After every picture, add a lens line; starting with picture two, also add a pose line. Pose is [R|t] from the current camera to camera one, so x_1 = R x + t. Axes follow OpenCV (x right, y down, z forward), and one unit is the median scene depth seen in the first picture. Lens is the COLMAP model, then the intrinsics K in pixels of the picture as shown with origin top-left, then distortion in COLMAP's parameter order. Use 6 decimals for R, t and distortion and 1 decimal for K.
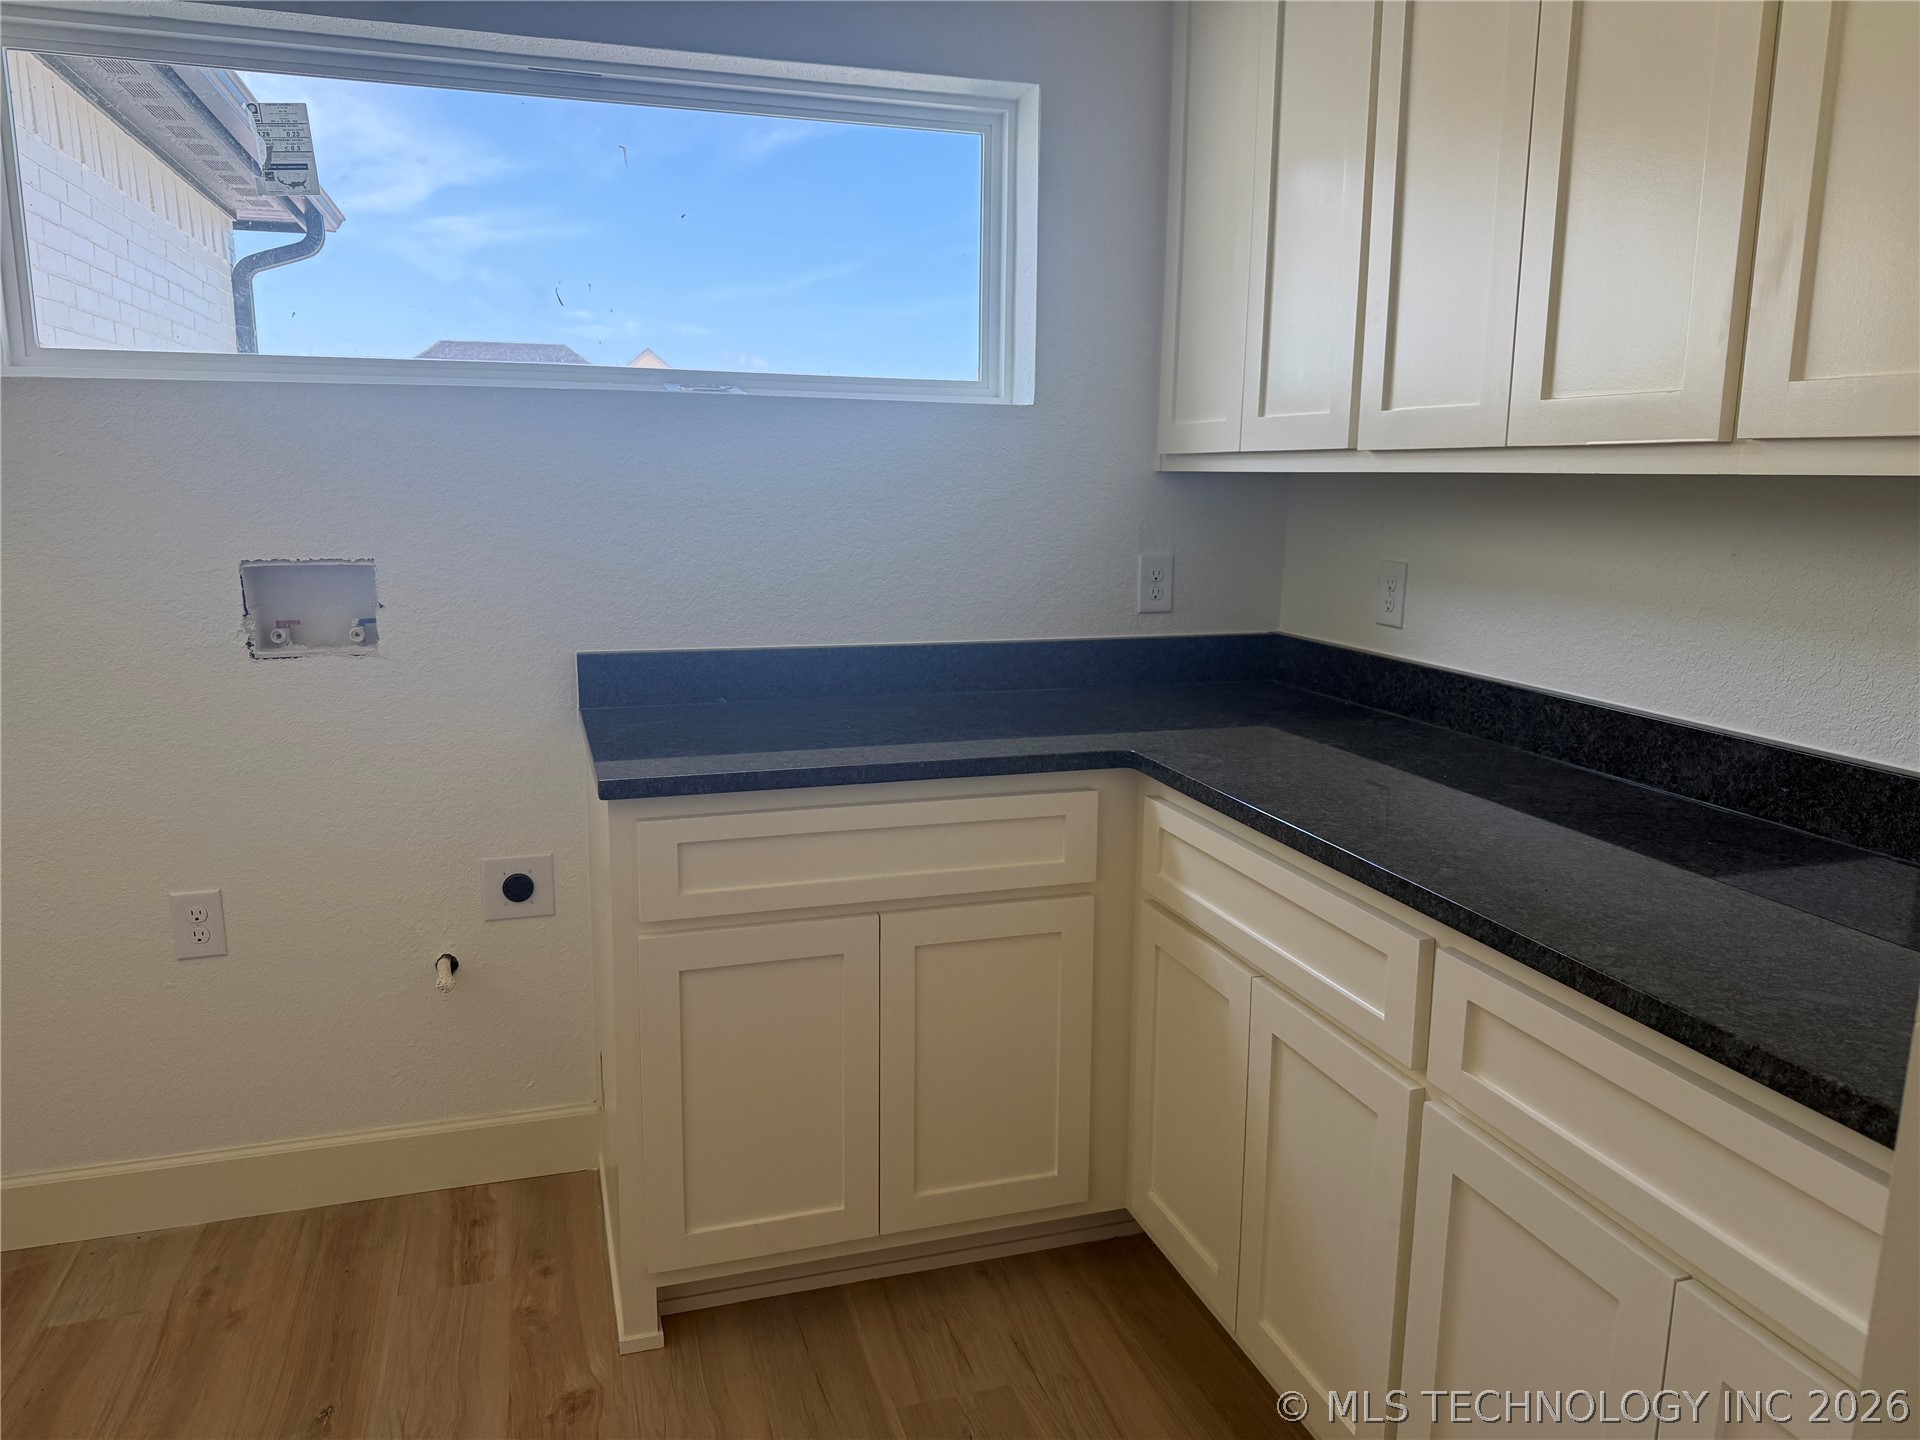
lens RADIAL K [[1359.5, 0, 962.9], [0, 1359.5, 717.4], [0, 0, 1]] dist [0.071920, -0.078830]
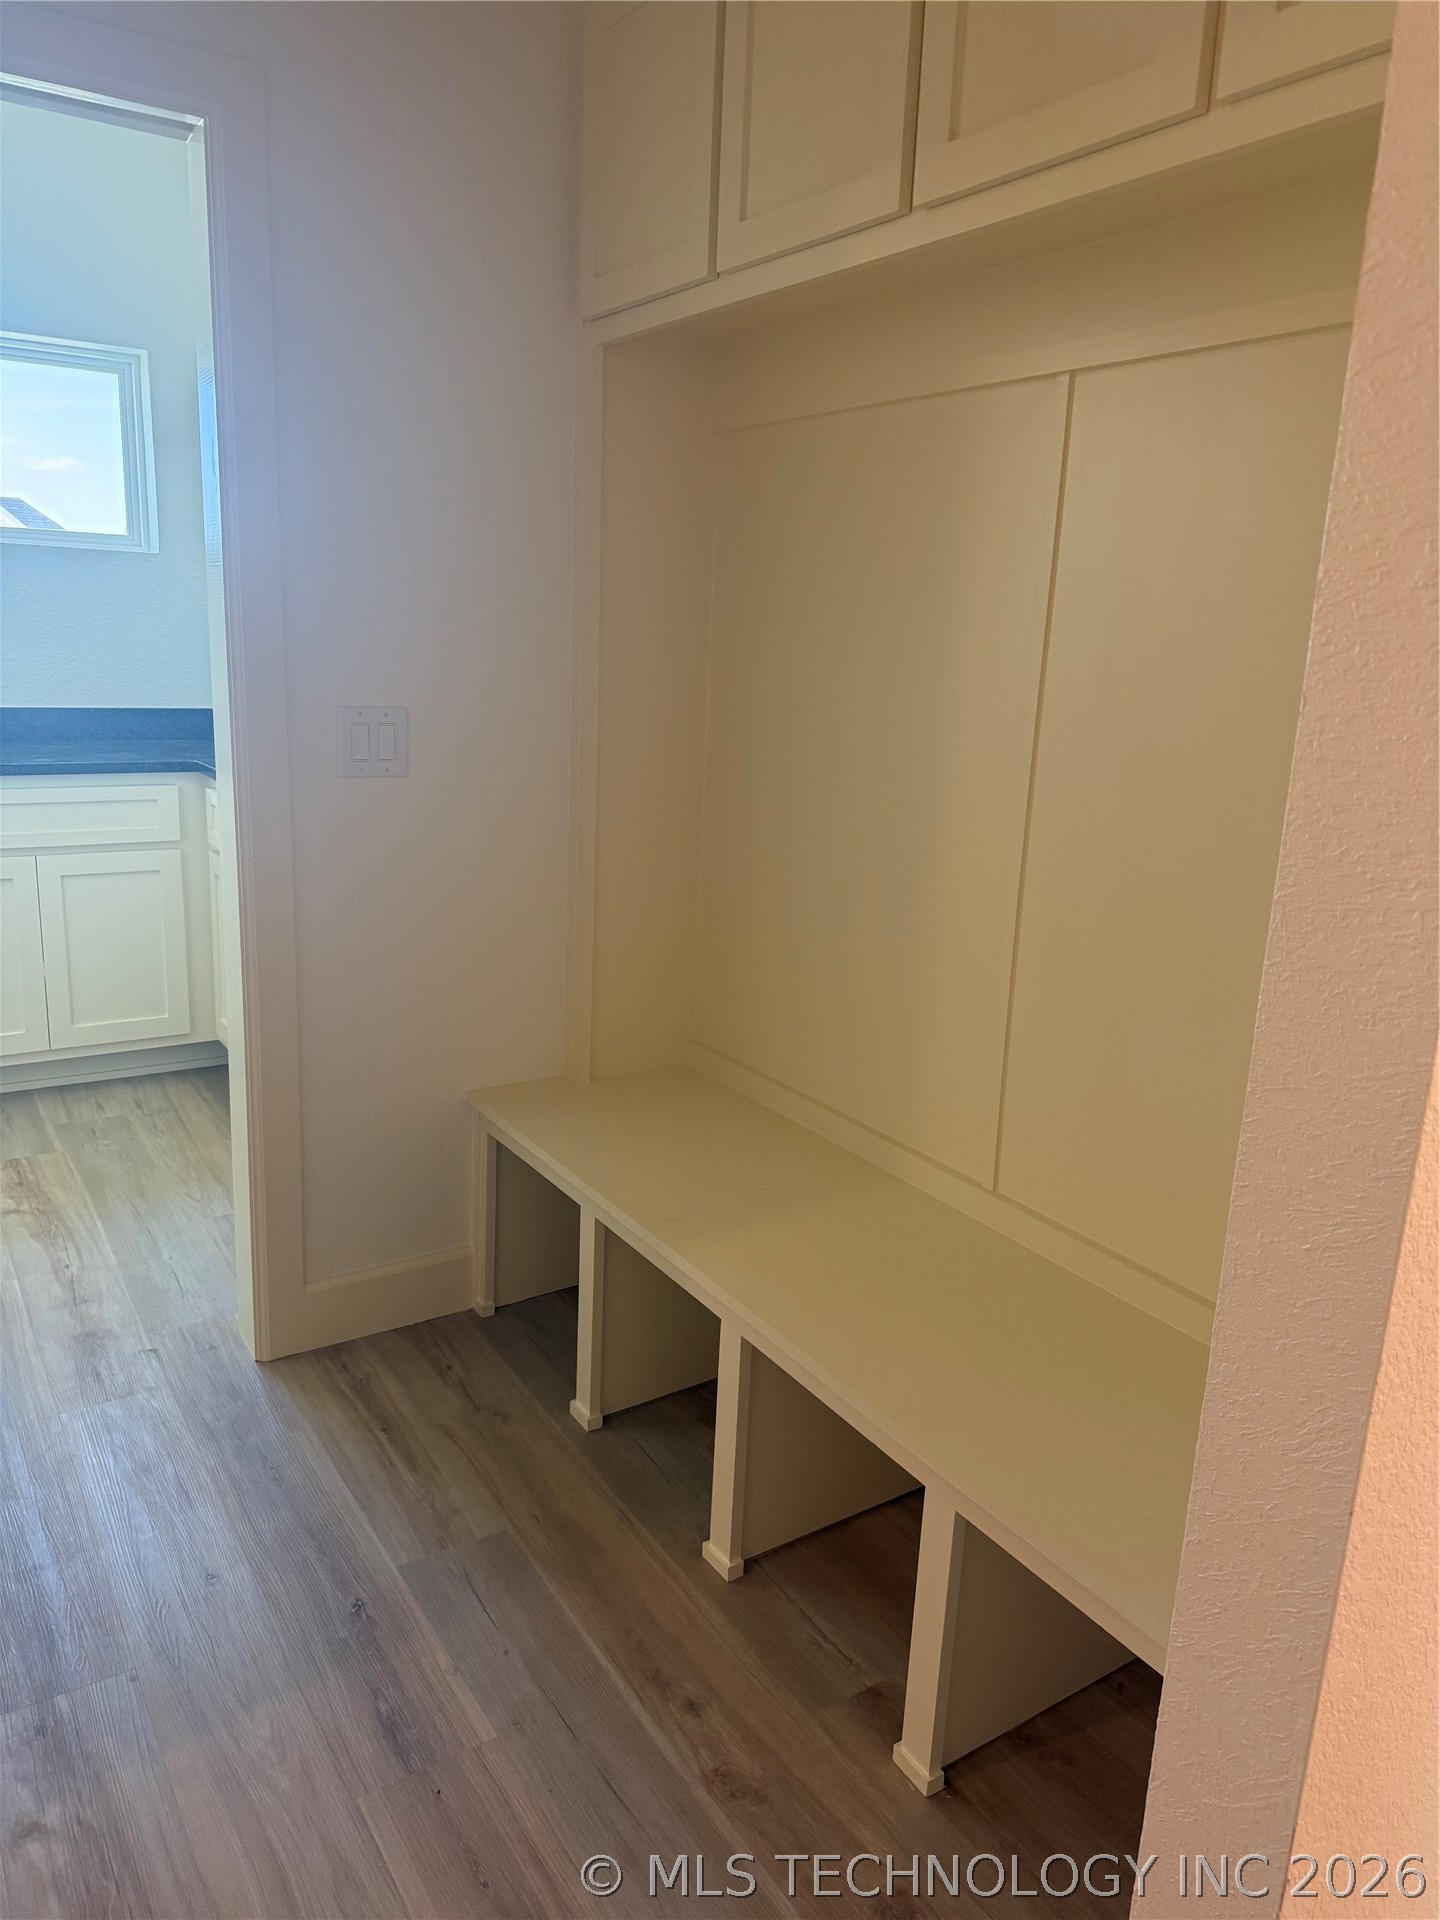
lens RADIAL K [[1359.5, 0, 713.1], [0, 1359.5, 958.6], [0, 0, 1]] dist [0.071920, -0.078830]
pose [[0.965012, -0.030141, 0.260466, 0.292181], [0.014799, 0.998049, 0.060663, 0.175394], [-0.261786, -0.054686, 0.963575, -0.851138]]
